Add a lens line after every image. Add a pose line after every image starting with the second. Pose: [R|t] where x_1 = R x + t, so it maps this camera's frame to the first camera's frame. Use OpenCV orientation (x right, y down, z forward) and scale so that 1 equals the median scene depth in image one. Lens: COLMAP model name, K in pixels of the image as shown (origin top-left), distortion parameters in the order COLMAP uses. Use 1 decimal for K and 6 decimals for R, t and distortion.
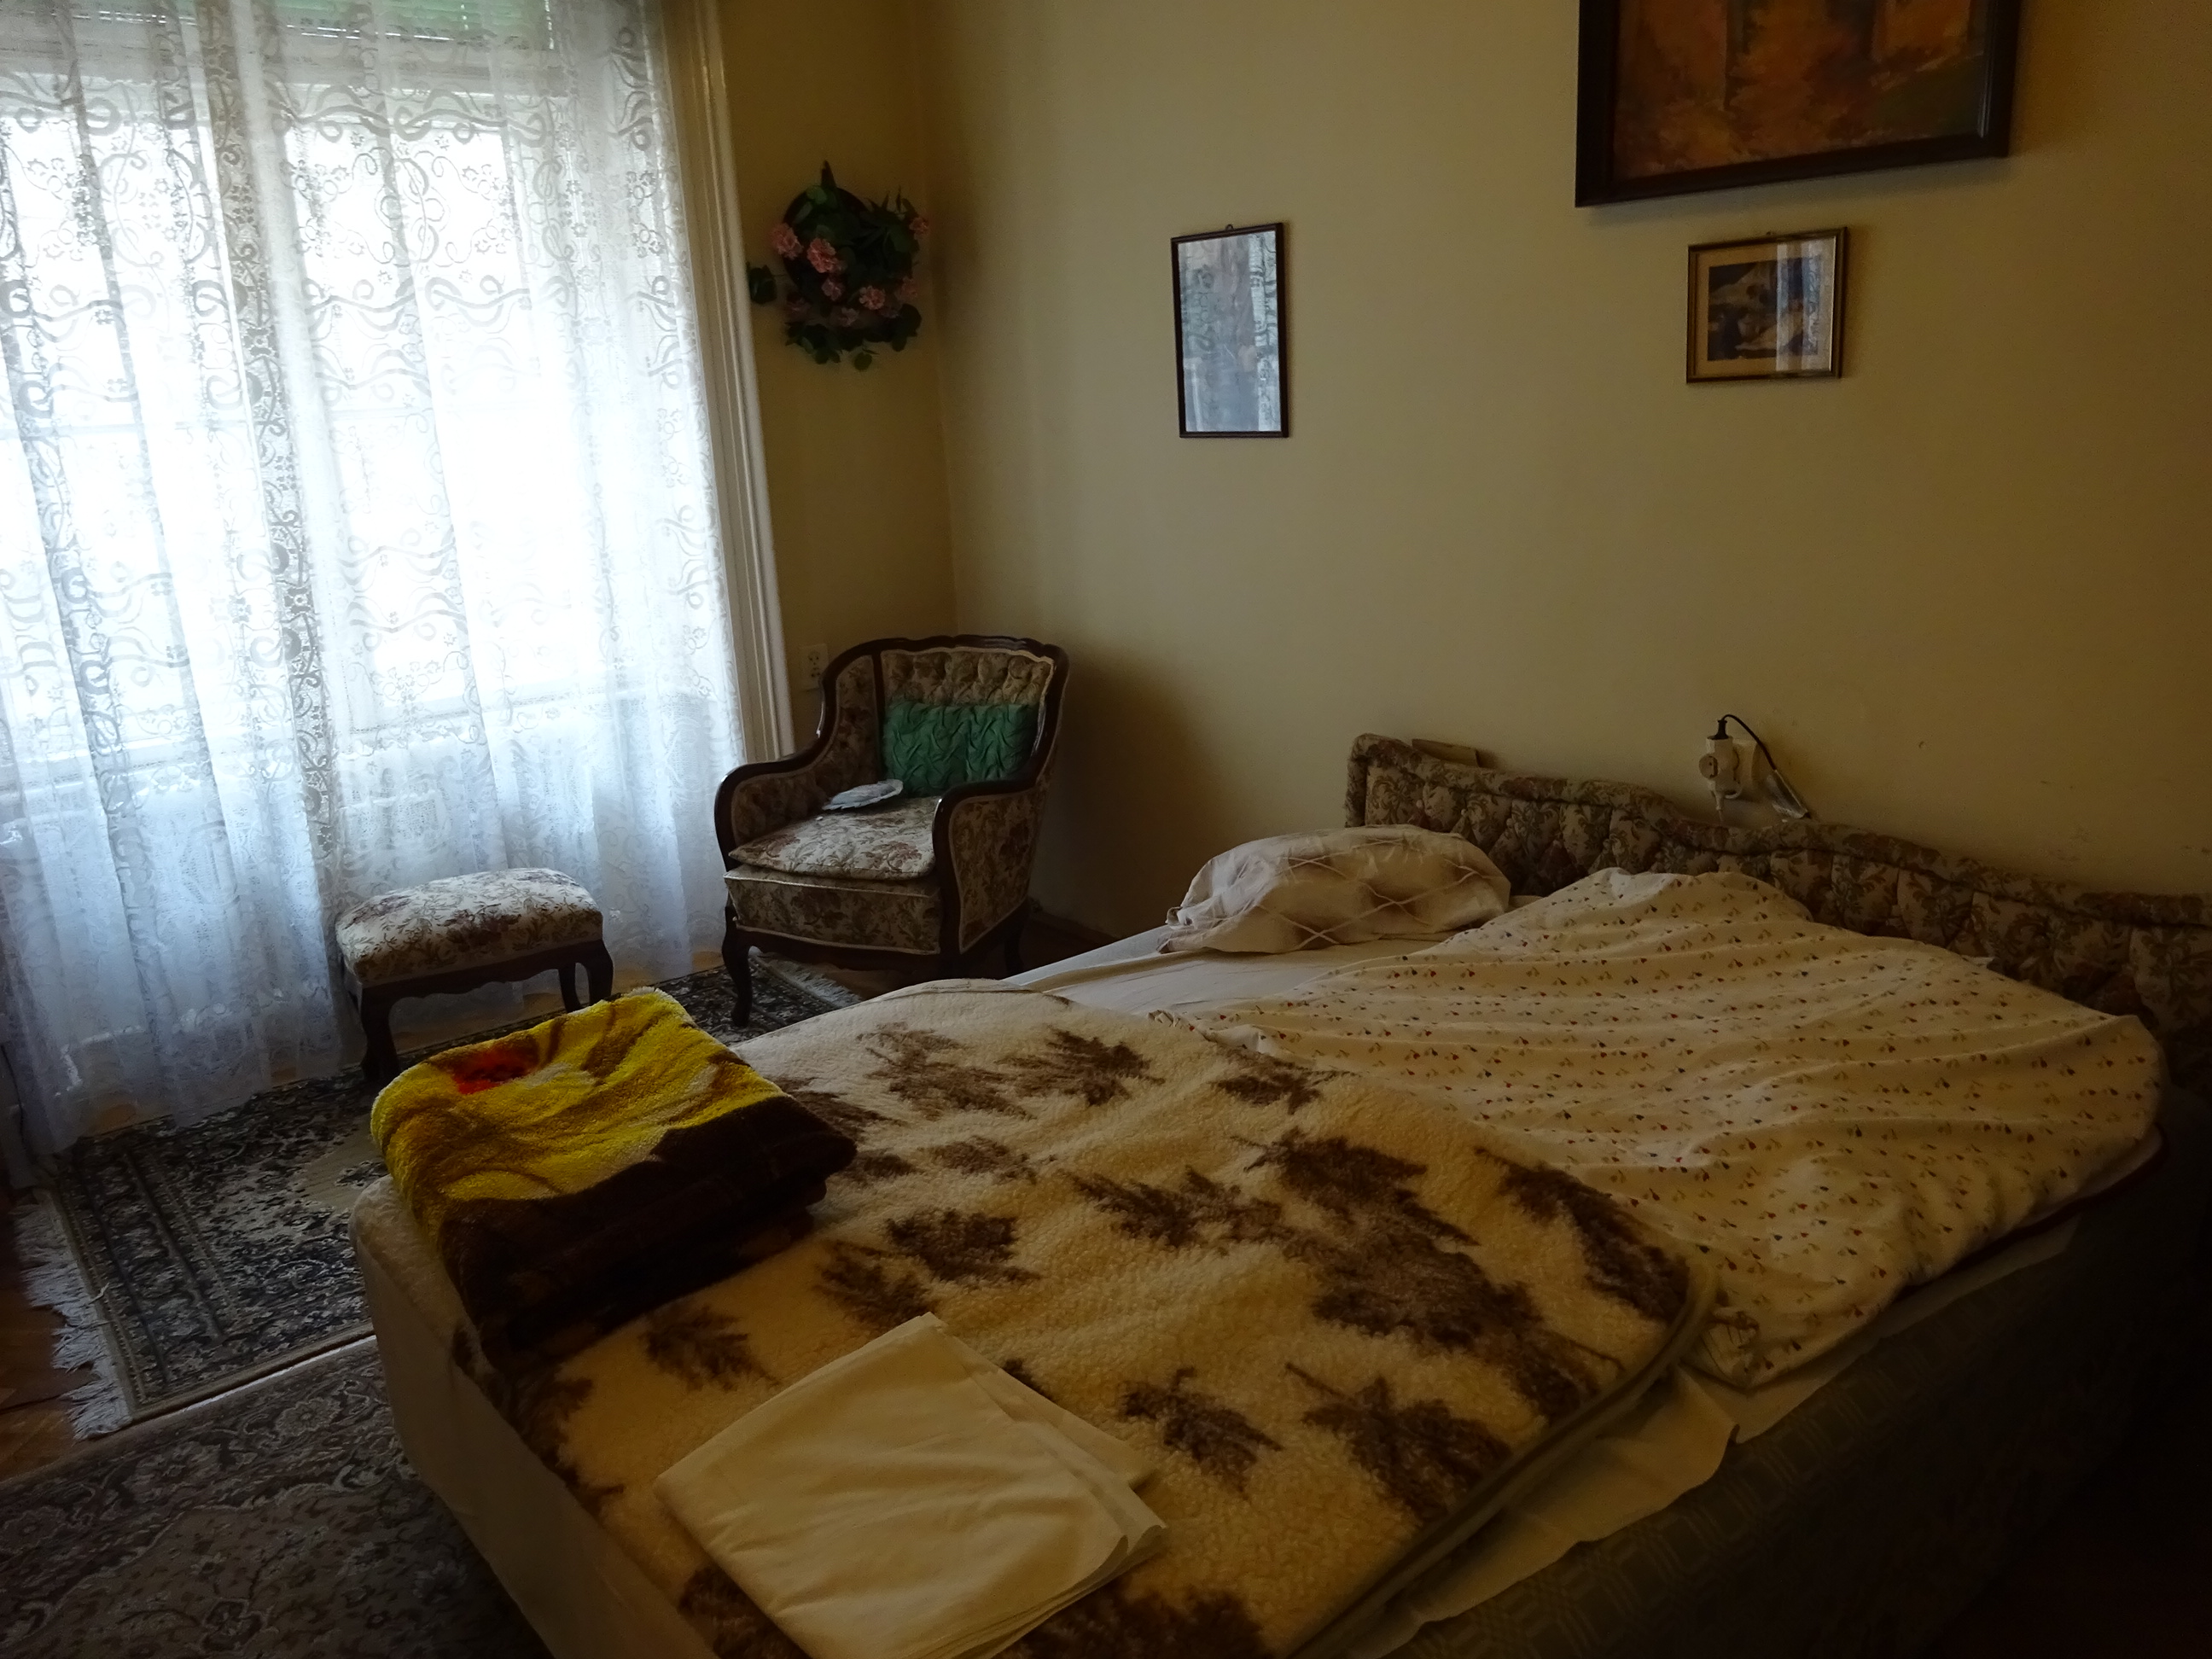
lens RADIAL K [[1627.3, 0, 1089.4], [0, 1627.3, 818.8], [0, 0, 1]] dist [0.004303, -0.010393]
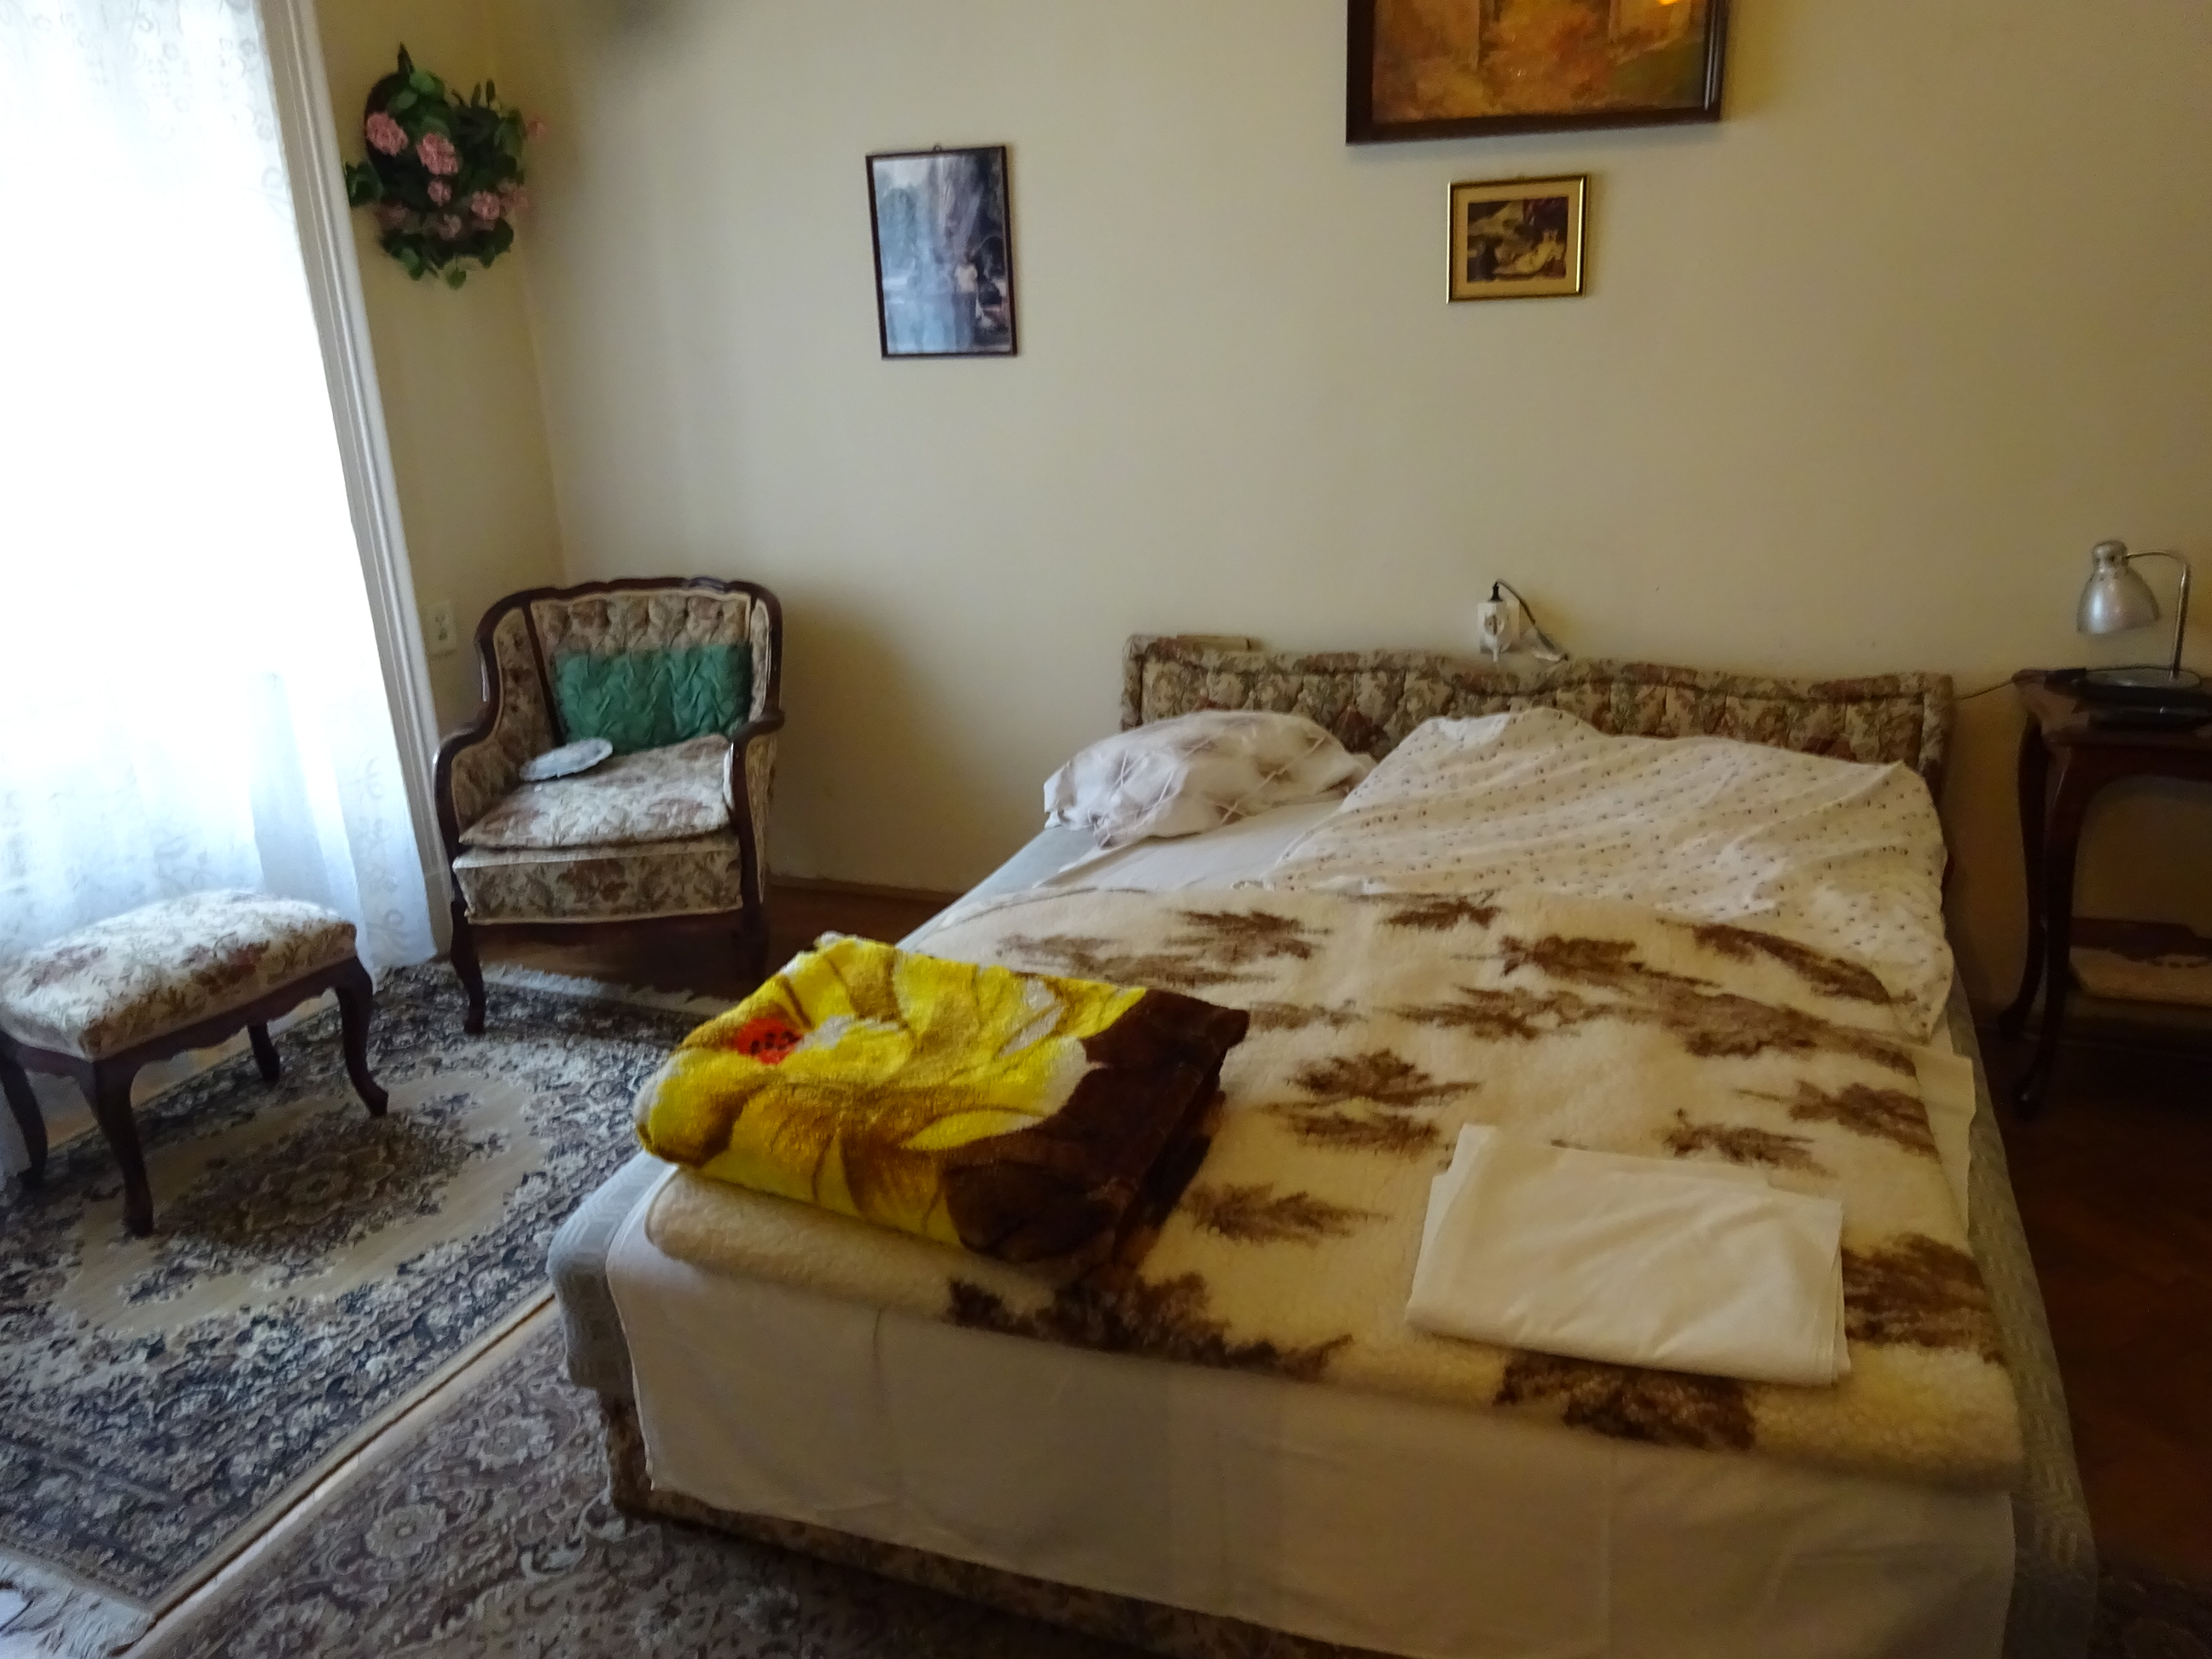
lens RADIAL K [[1627.3, 0, 1085.1], [0, 1627.3, 829.8], [0, 0, 1]] dist [0.004303, -0.010393]
pose [[0.867424, -0.140872, 0.477211, -0.474929], [0.124677, 0.990024, 0.065630, 0.001157], [-0.481696, 0.002568, 0.876335, 0.092571]]
